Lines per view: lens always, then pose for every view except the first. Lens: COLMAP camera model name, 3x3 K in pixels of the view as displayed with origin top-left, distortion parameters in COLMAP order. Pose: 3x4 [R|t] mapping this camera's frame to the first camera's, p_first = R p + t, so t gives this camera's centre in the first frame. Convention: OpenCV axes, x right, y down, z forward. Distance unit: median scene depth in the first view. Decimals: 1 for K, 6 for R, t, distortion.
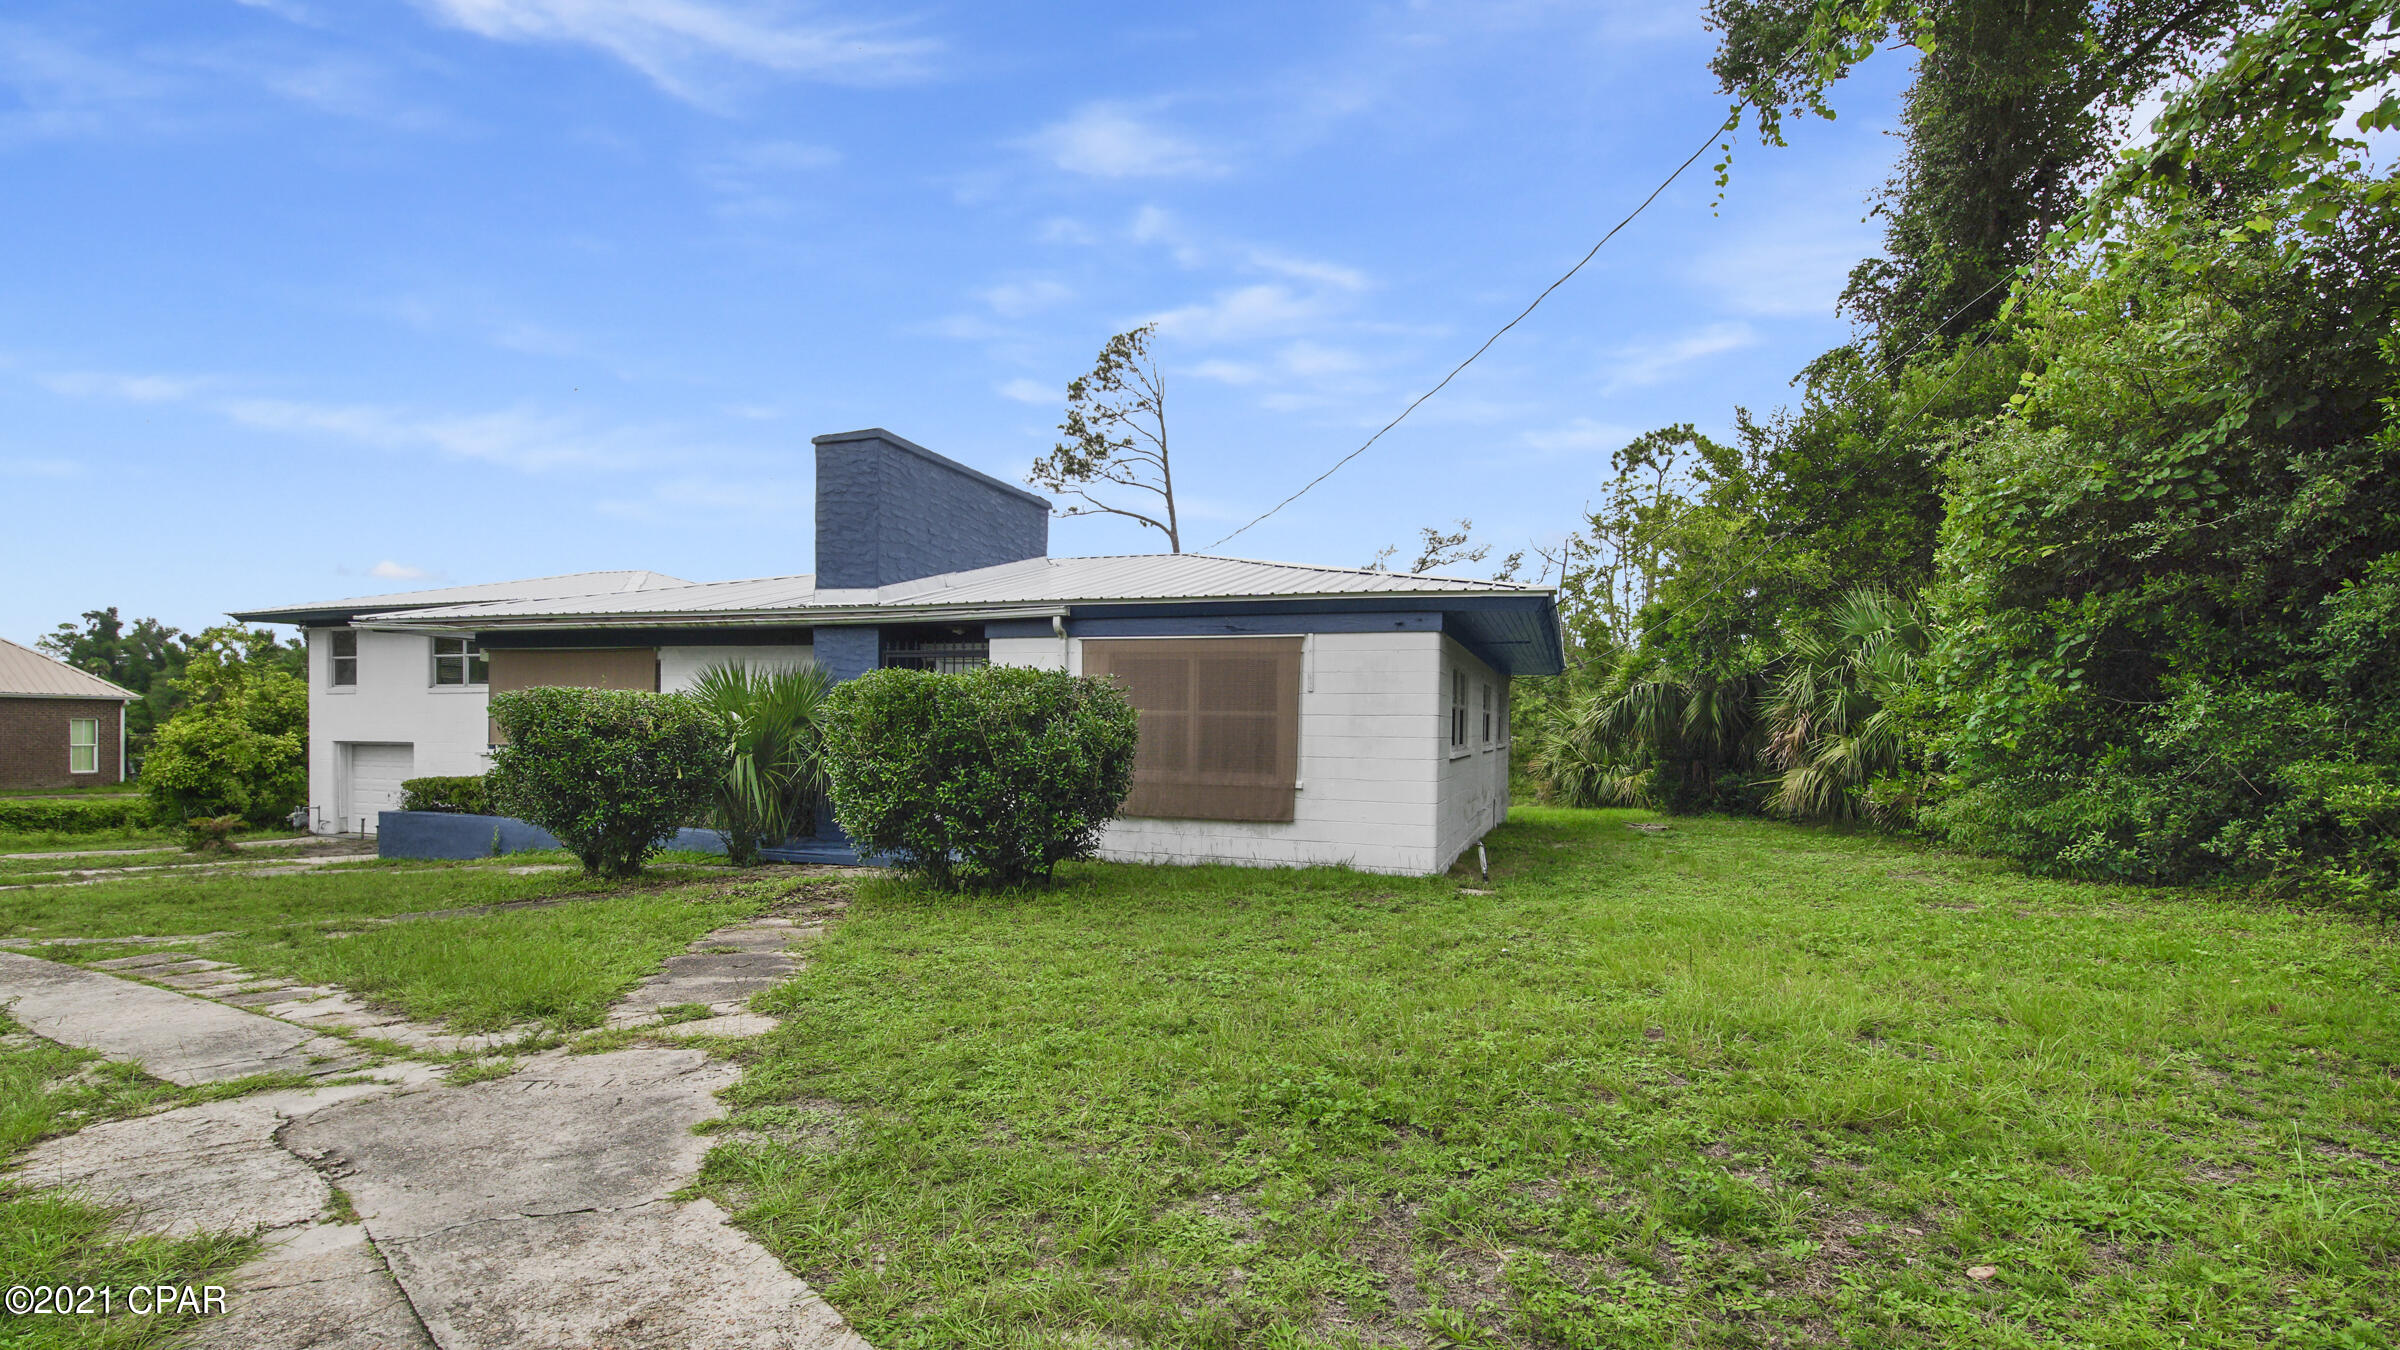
lens RADIAL K [[1066.3, 0, 1200.0], [0, 1066.3, 675.0], [0, 0, 1]] dist [0.038760, -0.025310]
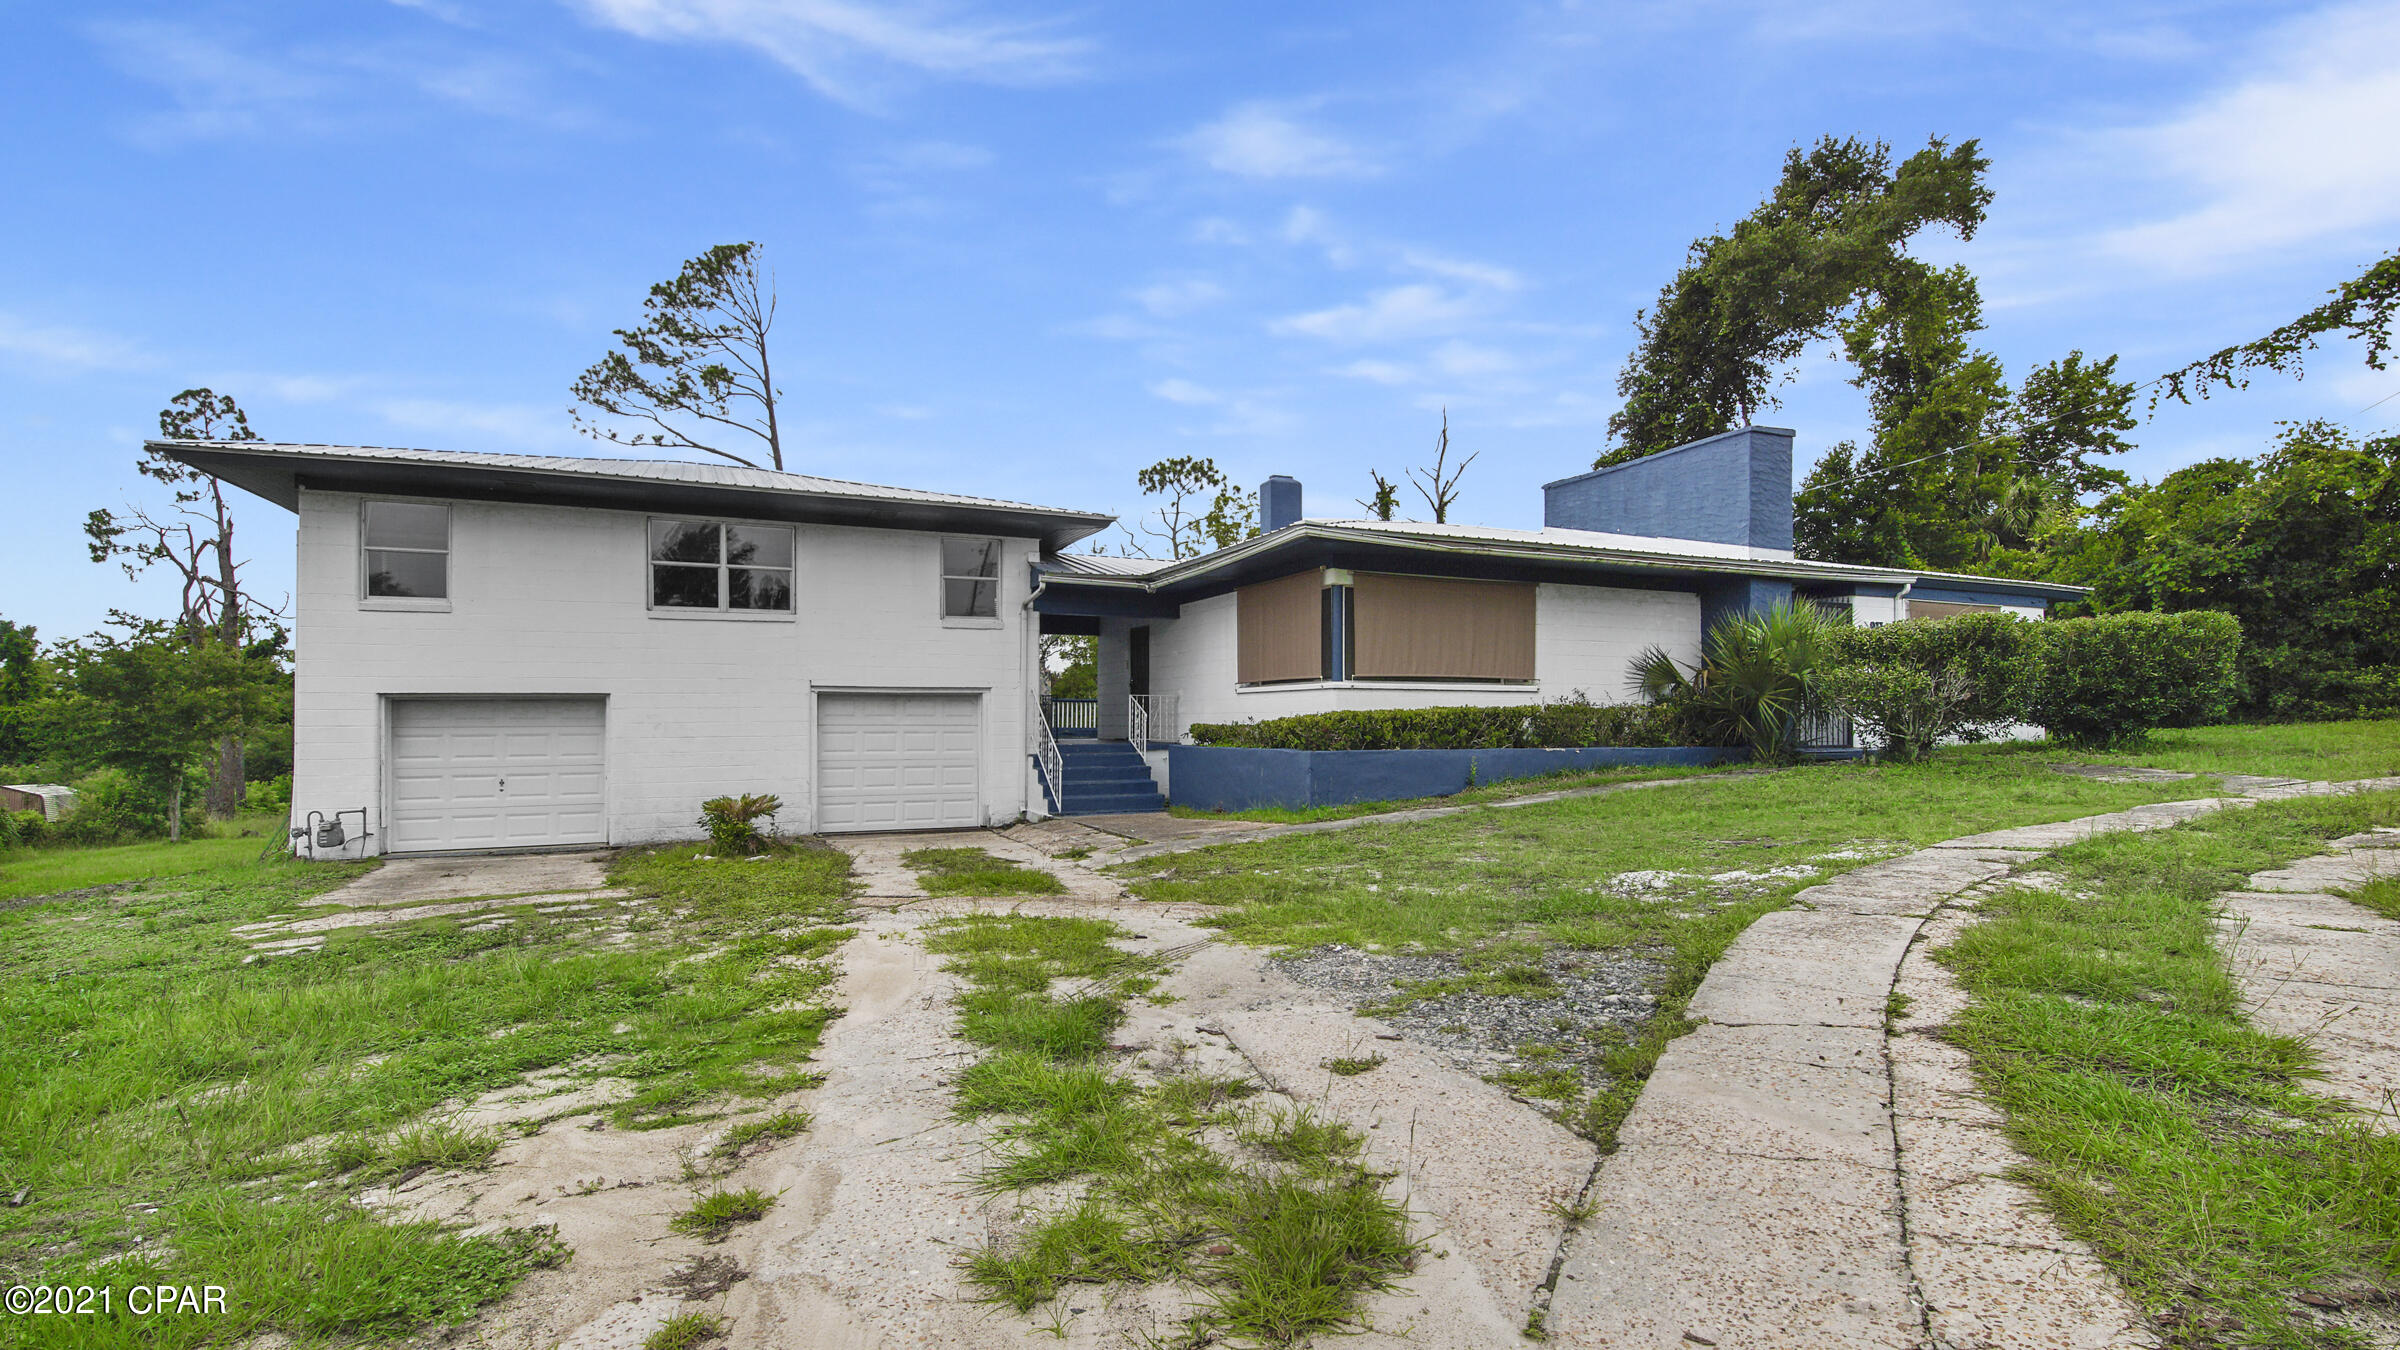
lens RADIAL K [[1066.3, 0, 1200.0], [0, 1066.3, 675.0], [0, 0, 1]] dist [0.038760, -0.025310]
pose [[0.708129, 0.018587, 0.705839, -0.928453], [-0.021033, 0.999765, -0.005227, 0.046602], [-0.705770, -0.011144, 0.708353, 0.303264]]
